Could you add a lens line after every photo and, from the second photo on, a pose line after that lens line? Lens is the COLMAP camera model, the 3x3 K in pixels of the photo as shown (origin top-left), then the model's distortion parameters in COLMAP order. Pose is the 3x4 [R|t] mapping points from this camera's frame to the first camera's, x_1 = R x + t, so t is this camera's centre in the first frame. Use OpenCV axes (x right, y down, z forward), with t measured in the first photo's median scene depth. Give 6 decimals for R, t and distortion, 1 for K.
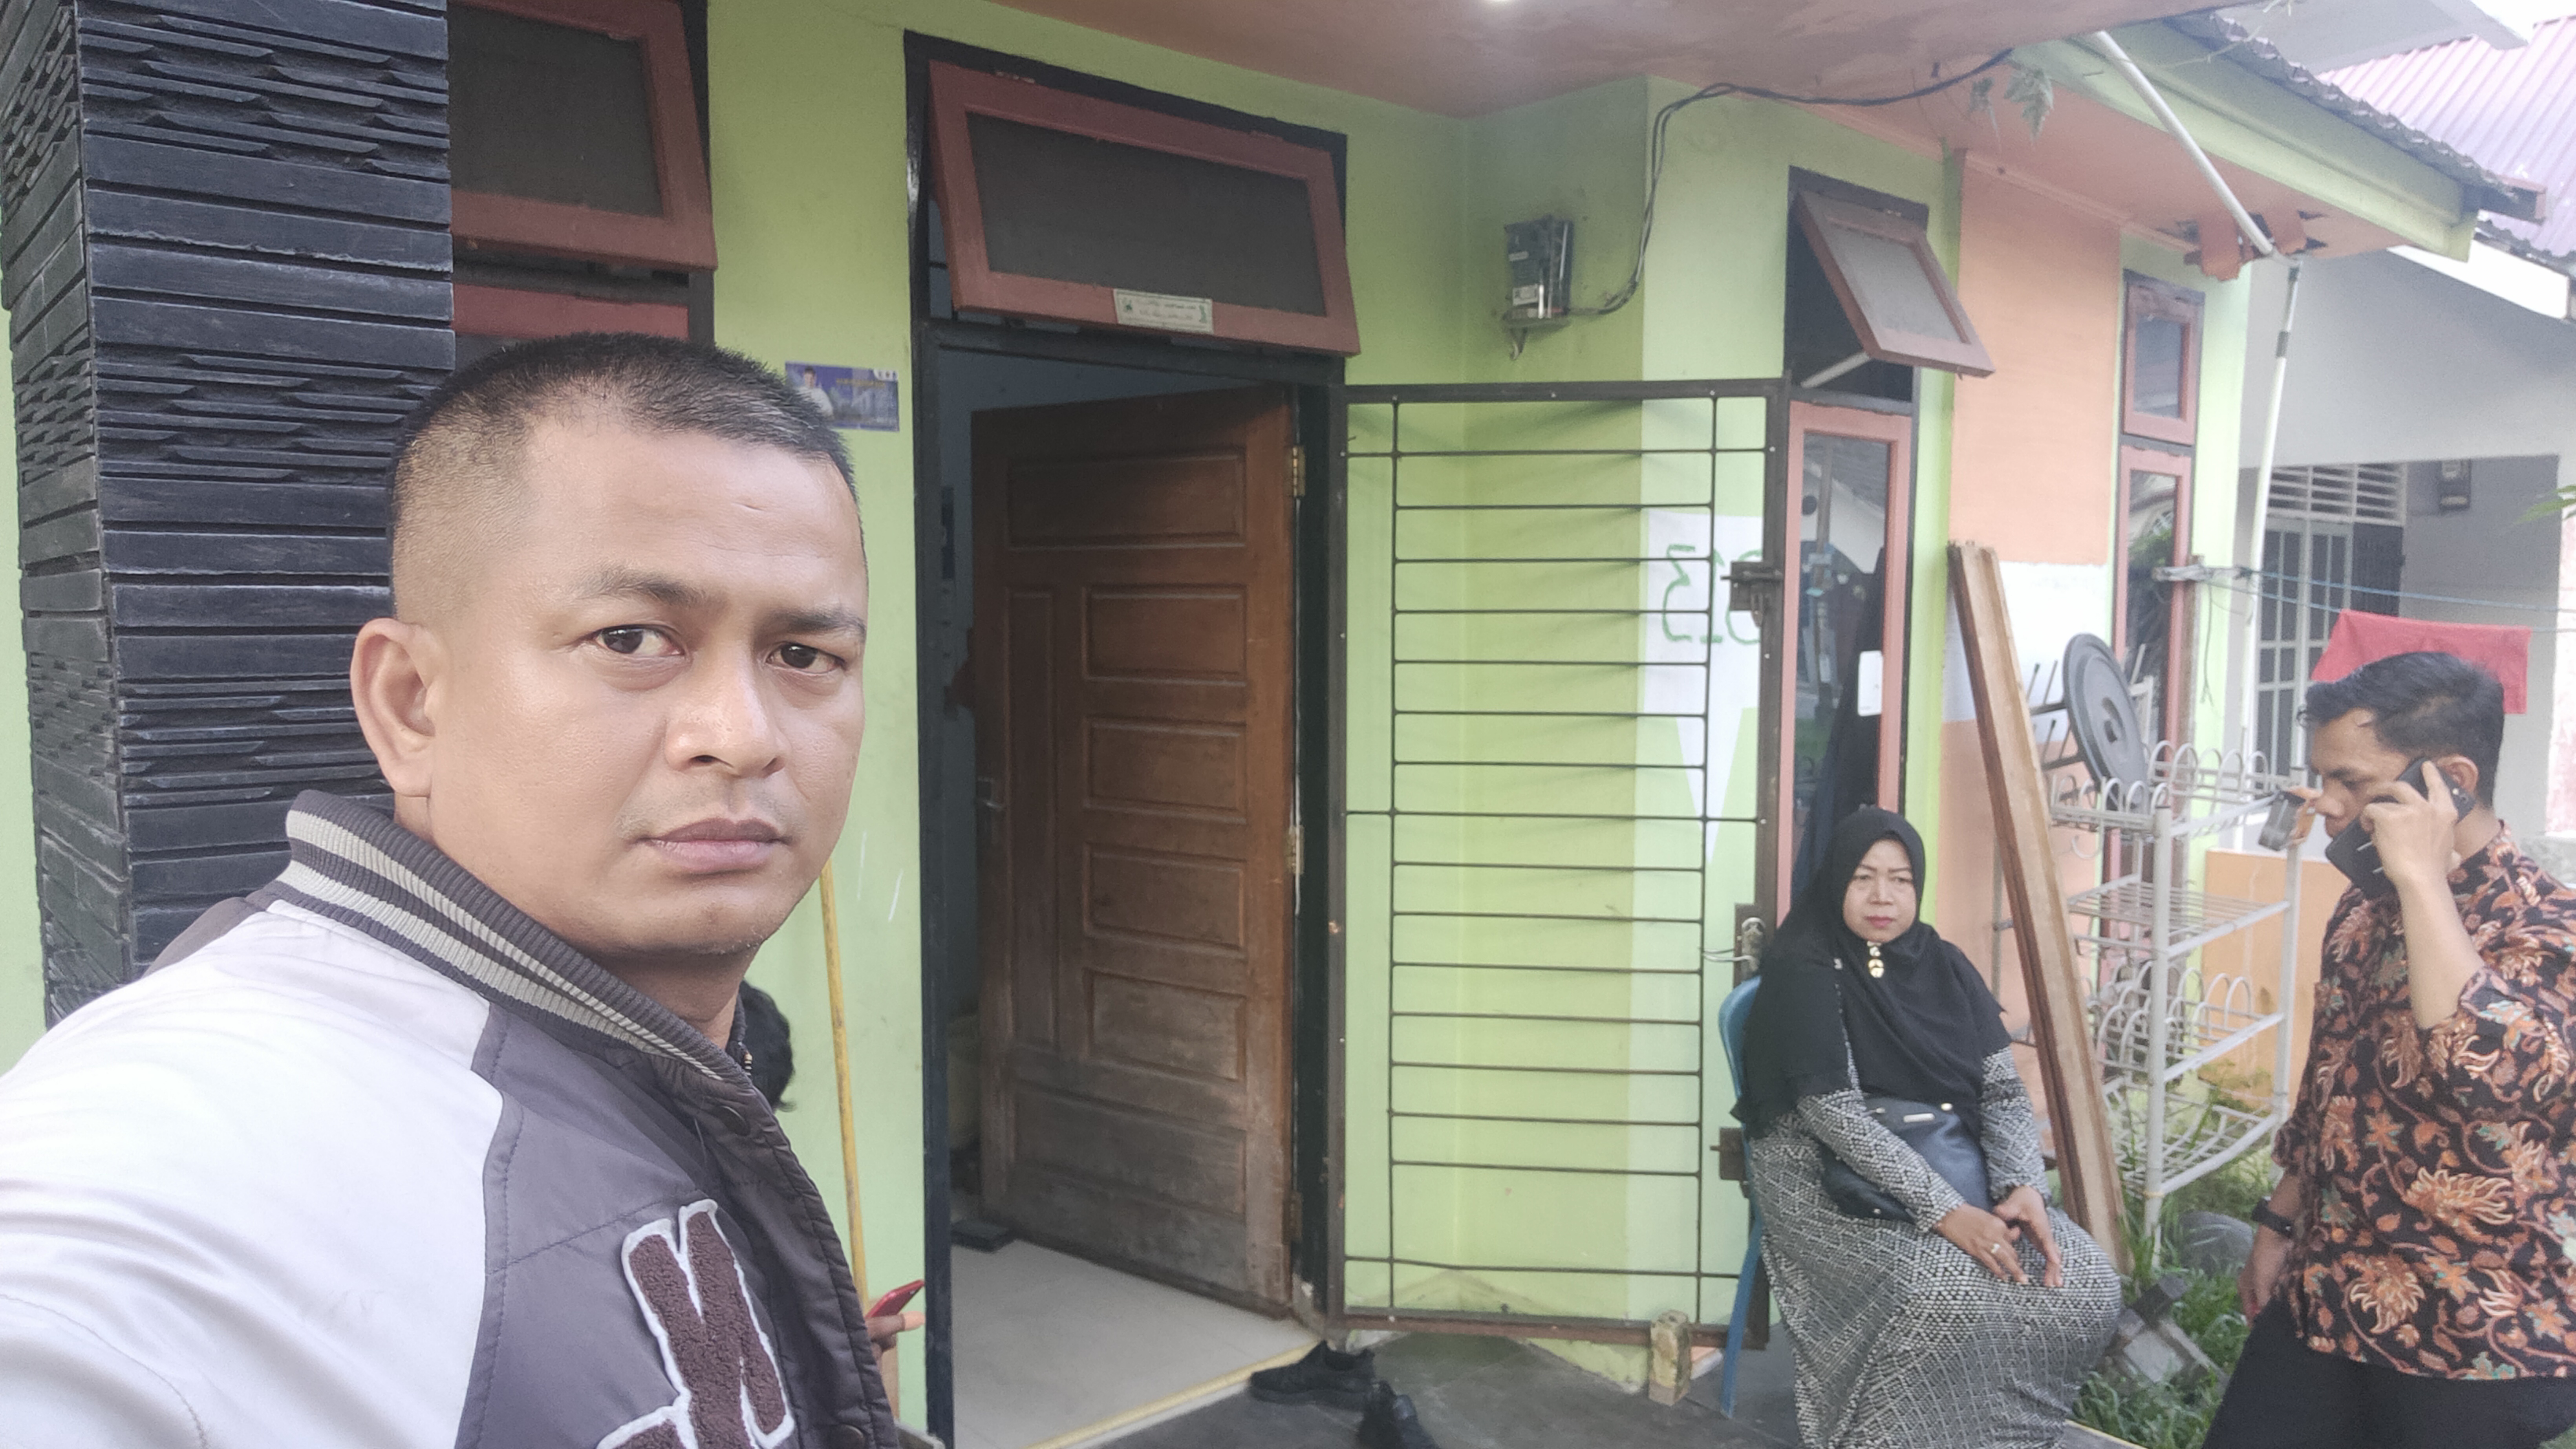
lens RADIAL K [[1791.9, 0, 1288.0], [0, 1791.9, 724.5], [0, 0, 1]] dist [-0.117907, 0.137760]
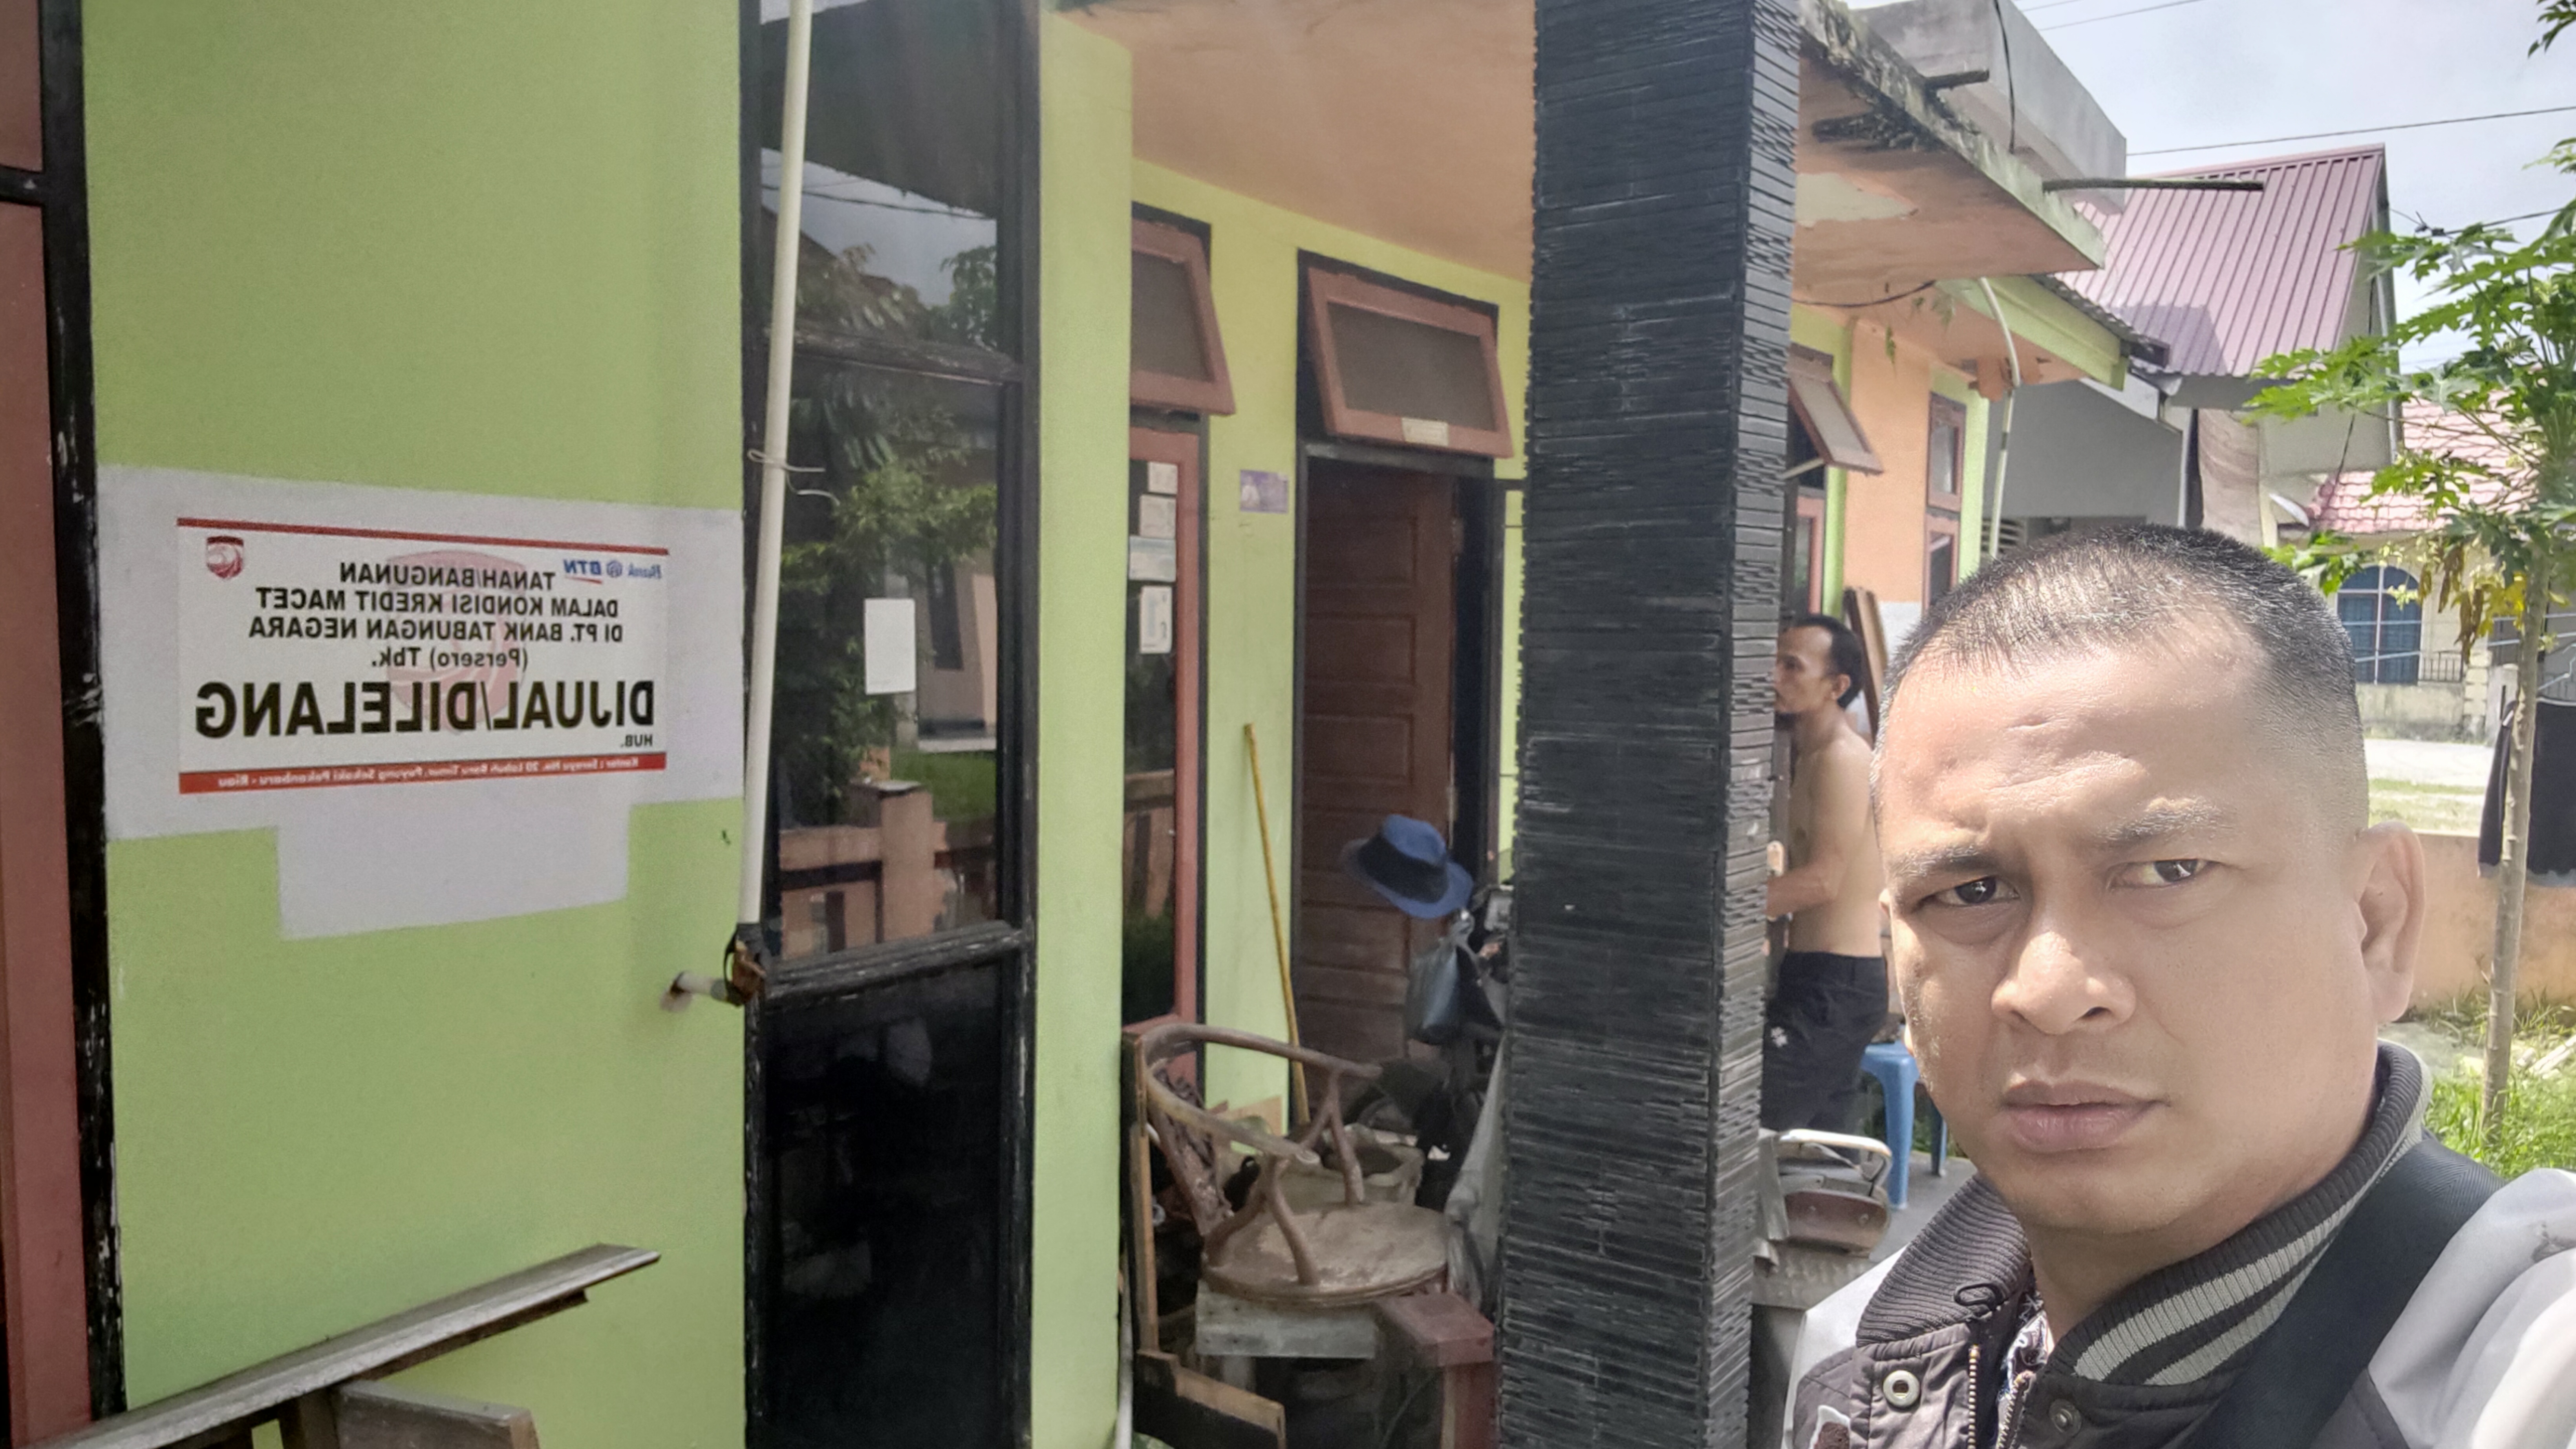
lens RADIAL K [[1791.9, 0, 1288.0], [0, 1791.9, 724.5], [0, 0, 1]] dist [-0.117907, 0.137760]
pose [[0.976626, -0.014786, 0.214435, -0.425553], [0.017094, 0.999814, -0.008912, 0.019223], [-0.214264, 0.012369, 0.976698, -0.359947]]
